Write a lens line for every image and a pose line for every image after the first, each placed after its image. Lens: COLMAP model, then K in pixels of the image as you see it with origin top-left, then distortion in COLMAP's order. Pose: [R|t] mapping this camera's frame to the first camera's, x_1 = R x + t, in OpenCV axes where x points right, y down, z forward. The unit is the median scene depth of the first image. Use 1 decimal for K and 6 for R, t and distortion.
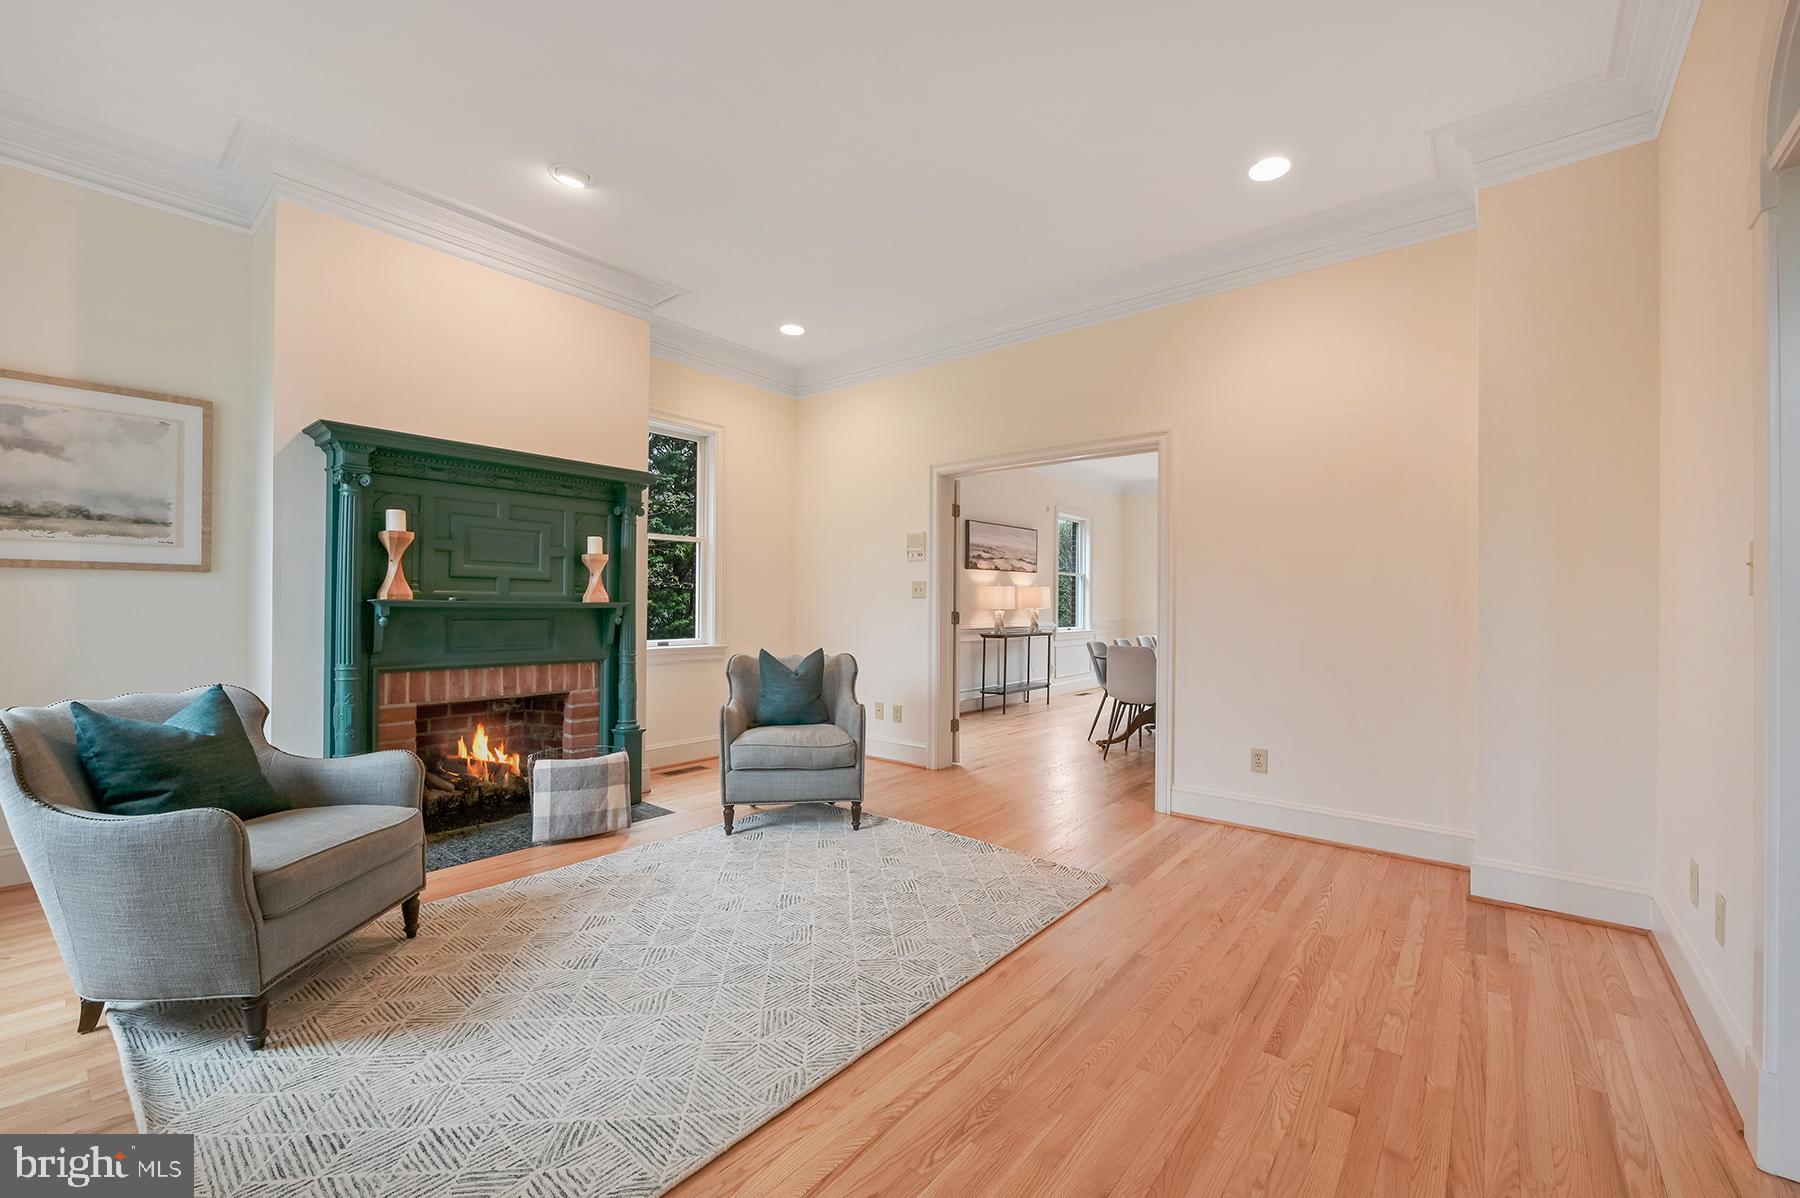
lens RADIAL K [[725.2, 0, 908.1], [0, 725.2, 605.6], [0, 0, 1]] dist [-0.003593, -0.000478]
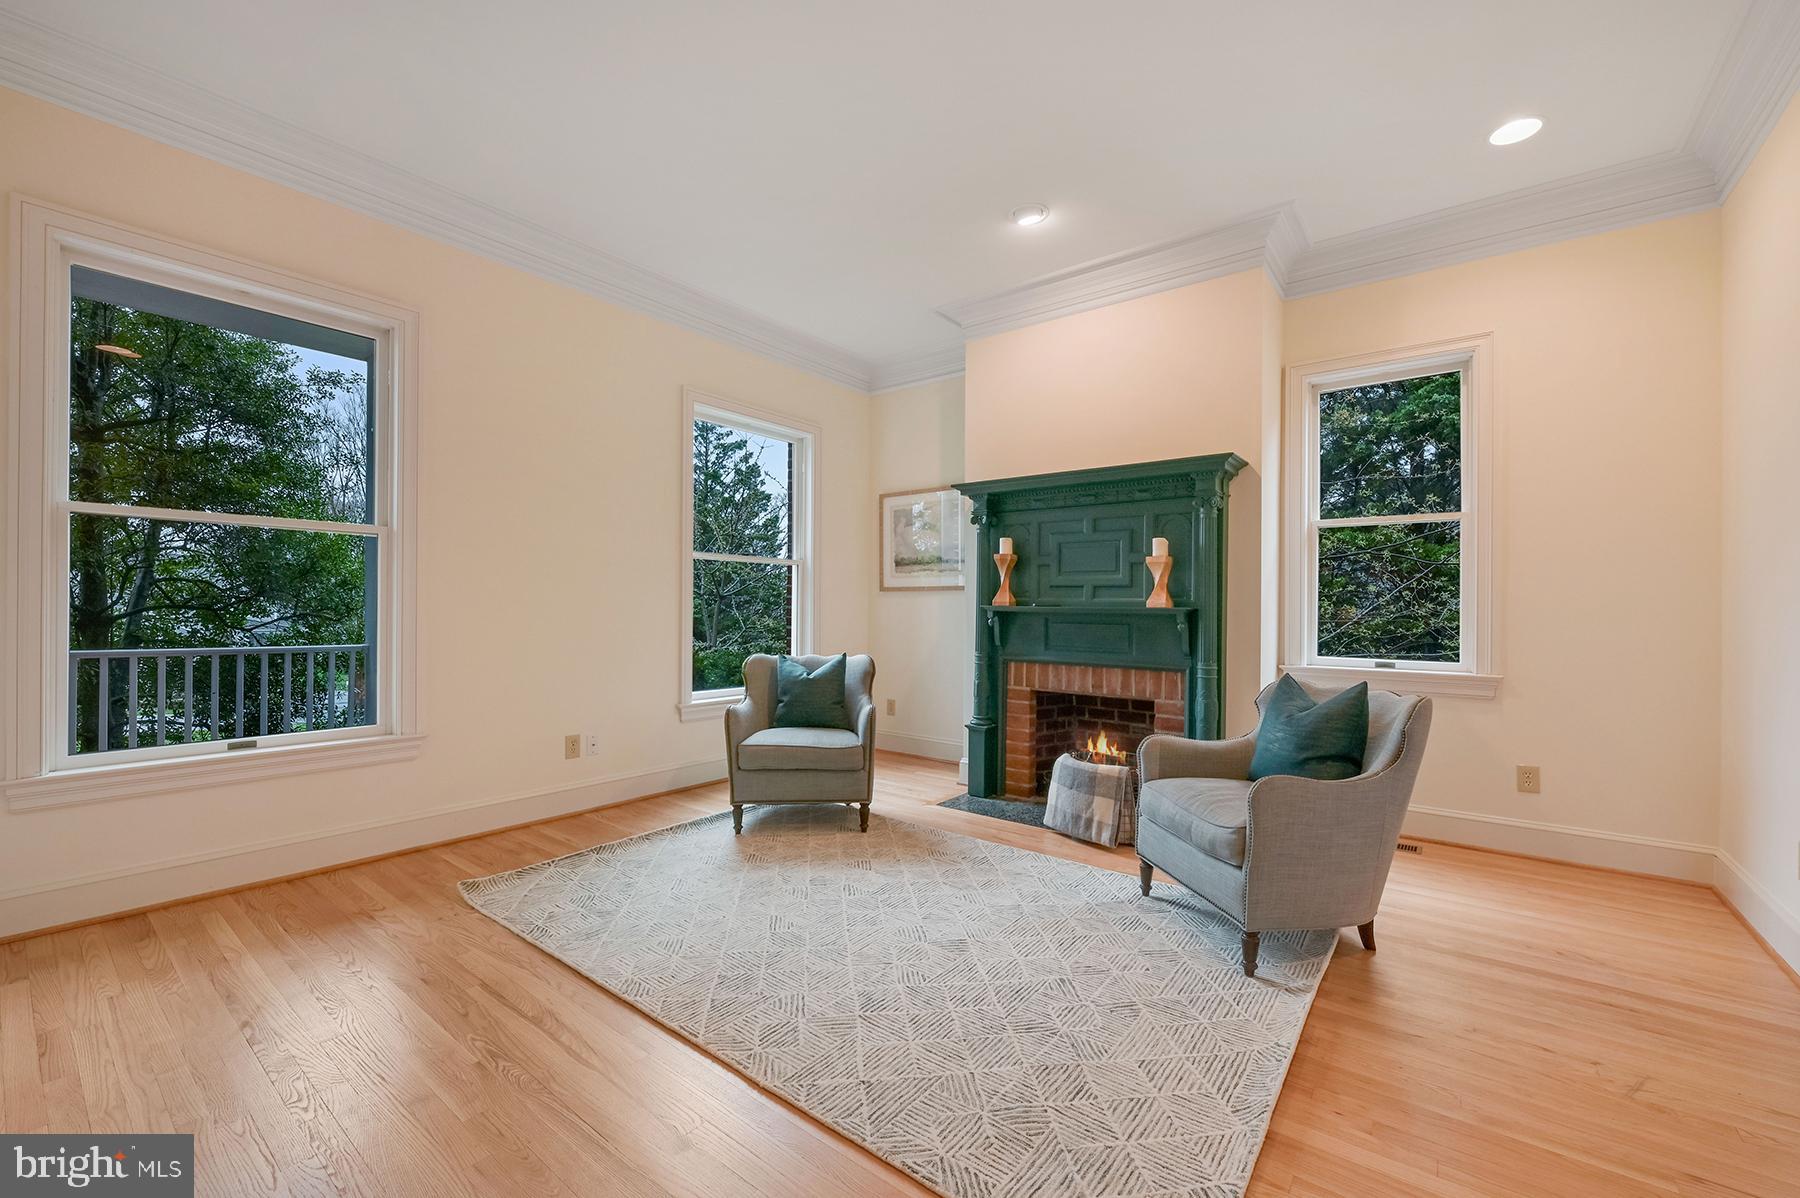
lens RADIAL K [[725.2, 0, 908.2], [0, 725.2, 609.4], [0, 0, 1]] dist [-0.003593, -0.000478]
pose [[0.027593, -0.002939, -0.999615, 0.582419], [-0.007147, 0.999970, -0.003137, 0.002929], [0.999594, 0.007231, 0.027571, 0.753086]]
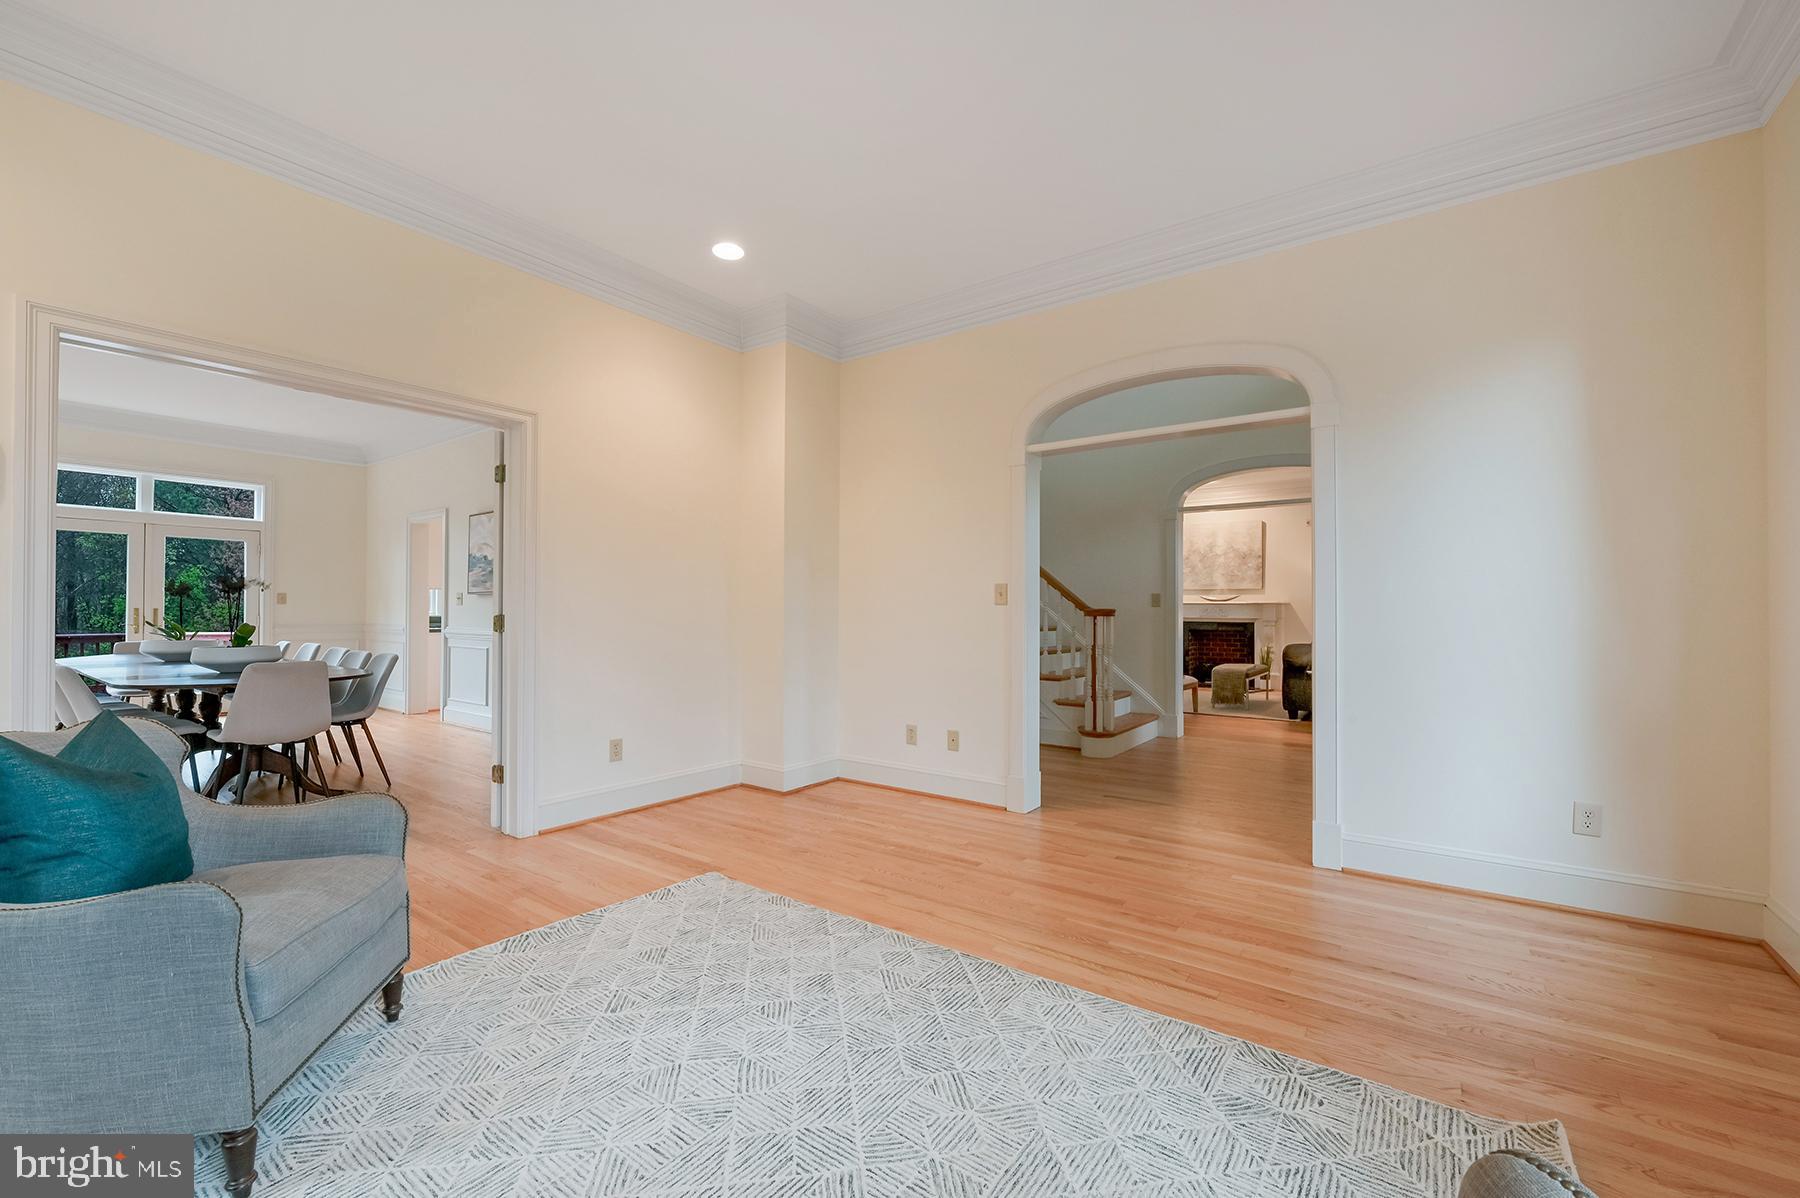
lens RADIAL K [[725.2, 0, 897.9], [0, 725.2, 606.9], [0, 0, 1]] dist [-0.003593, -0.000478]
pose [[-0.047485, -0.002806, 0.998868, -0.688052], [-0.008686, 0.999959, 0.002397, -0.006905], [-0.998834, -0.008562, -0.047507, 0.706291]]
